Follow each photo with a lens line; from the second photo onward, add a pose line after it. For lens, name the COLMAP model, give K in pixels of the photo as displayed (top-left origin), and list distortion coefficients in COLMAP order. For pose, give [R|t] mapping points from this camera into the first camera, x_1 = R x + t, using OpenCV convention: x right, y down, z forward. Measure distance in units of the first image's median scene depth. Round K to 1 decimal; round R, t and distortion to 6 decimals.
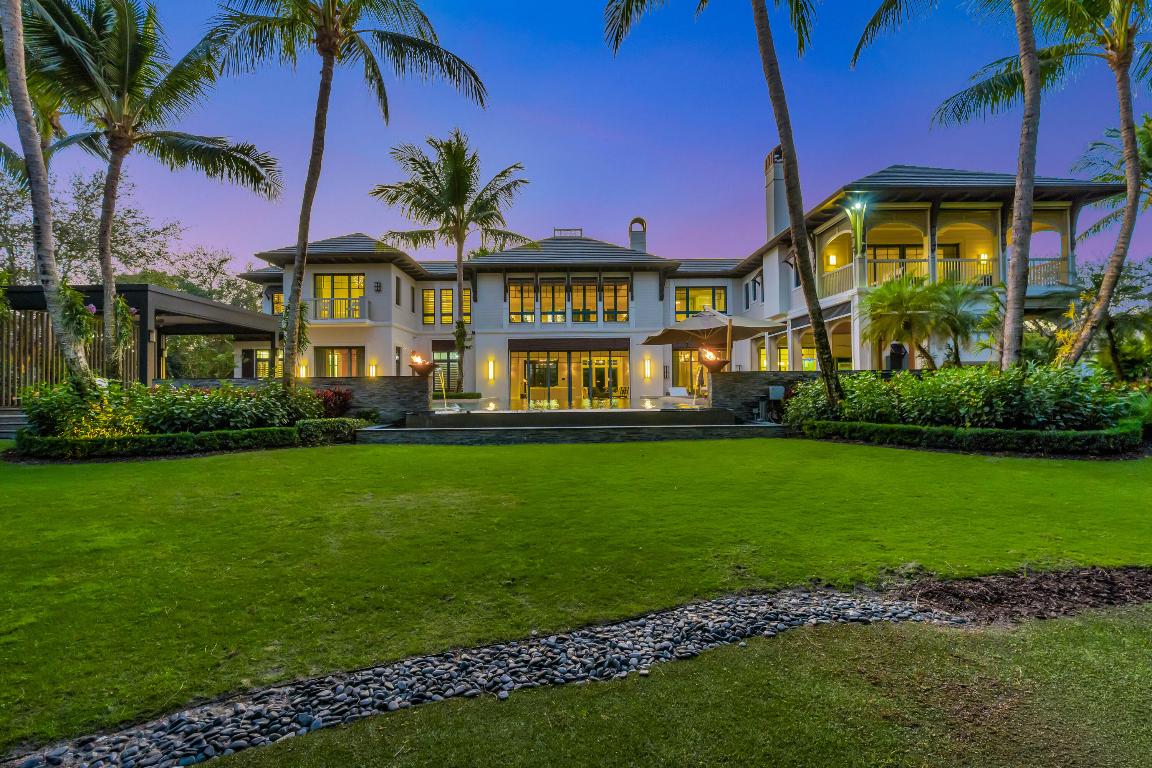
lens RADIAL K [[543.1, 0, 576.0], [0, 543.1, 384.0], [0, 0, 1]] dist [0.000003, 0.000025]
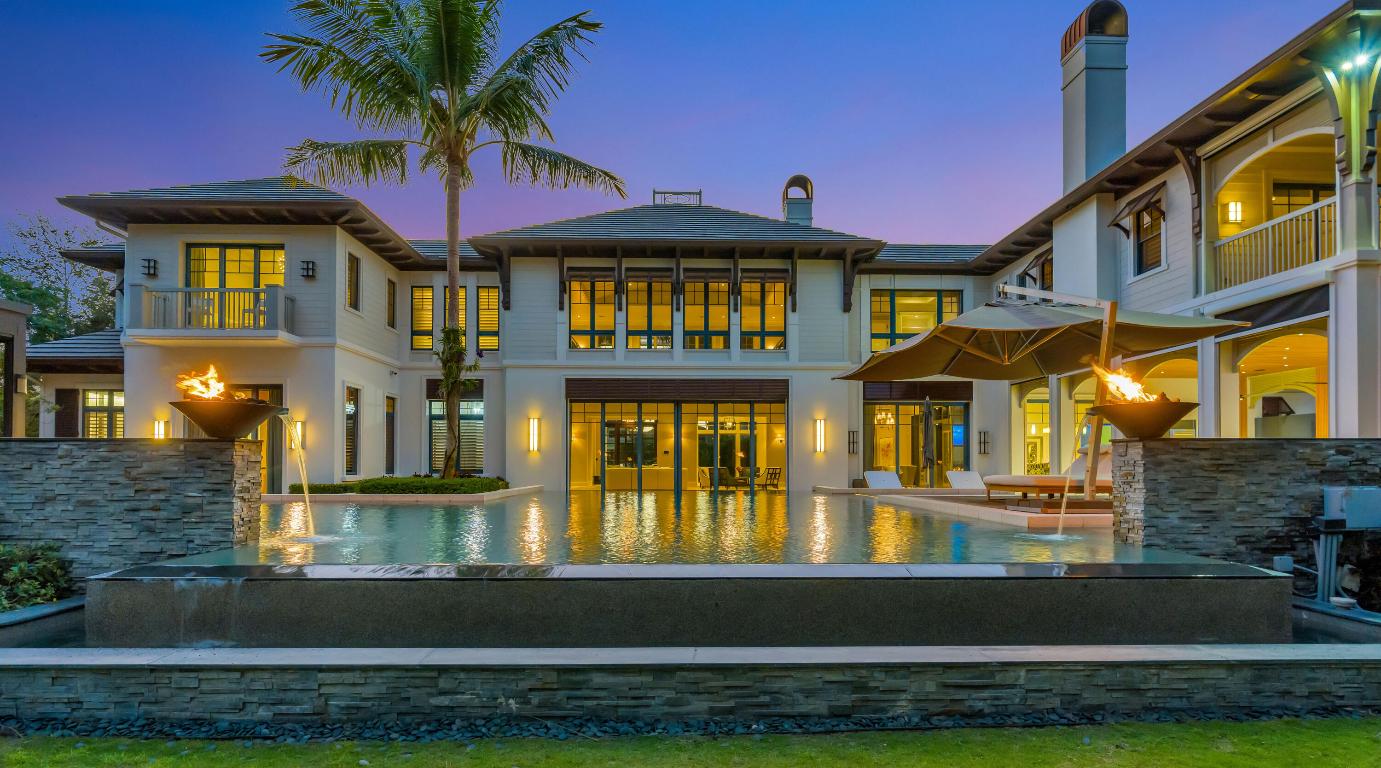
lens RADIAL K [[708.6, 0, 691.3], [0, 708.6, 462.2], [0, 0, 1]] dist [0.000738, -0.013189]
pose [[0.999795, 0.012863, 0.015622, -0.009165], [-0.012929, 0.999908, 0.004127, -0.003307], [-0.015568, -0.004328, 0.999869, 0.289266]]
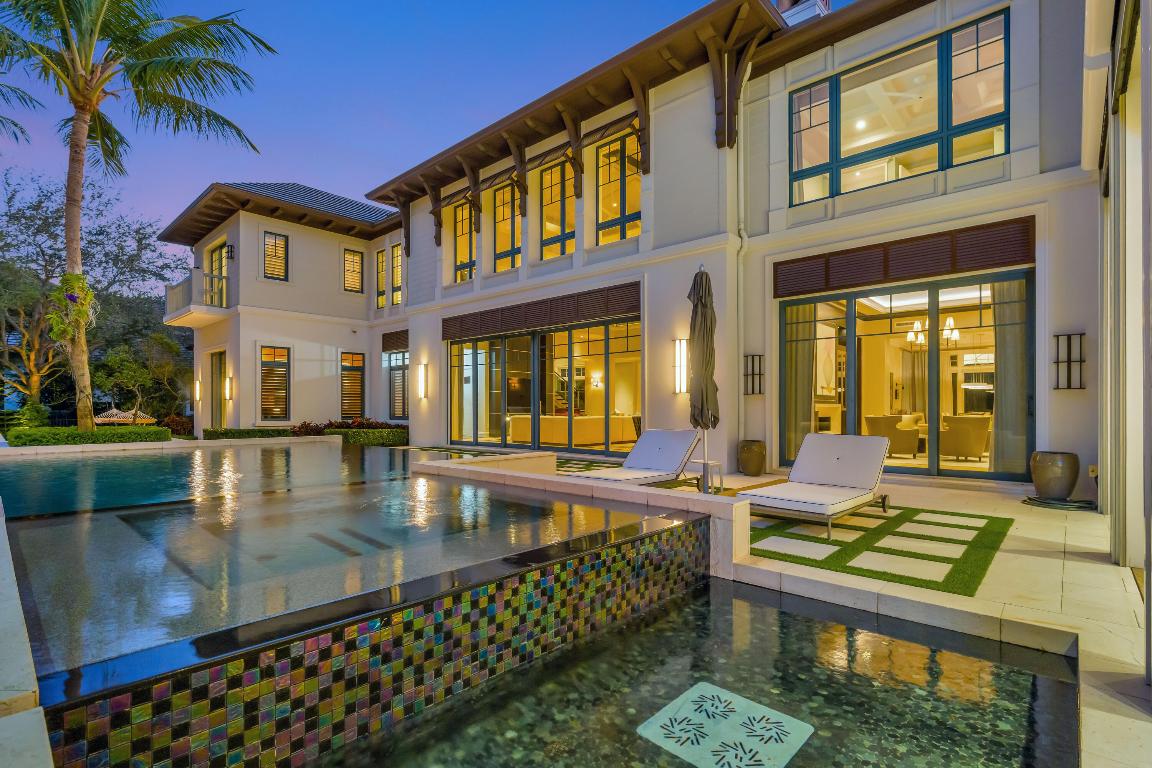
lens RADIAL K [[544.6, 0, 575.6], [0, 544.6, 409.3], [0, 0, 1]] dist [-0.000066, 0.000079]
pose [[0.736670, 0.012881, -0.676129, 0.313673], [-0.002879, 0.999869, 0.015911, -0.007396], [0.676246, -0.009775, 0.736611, 0.720150]]
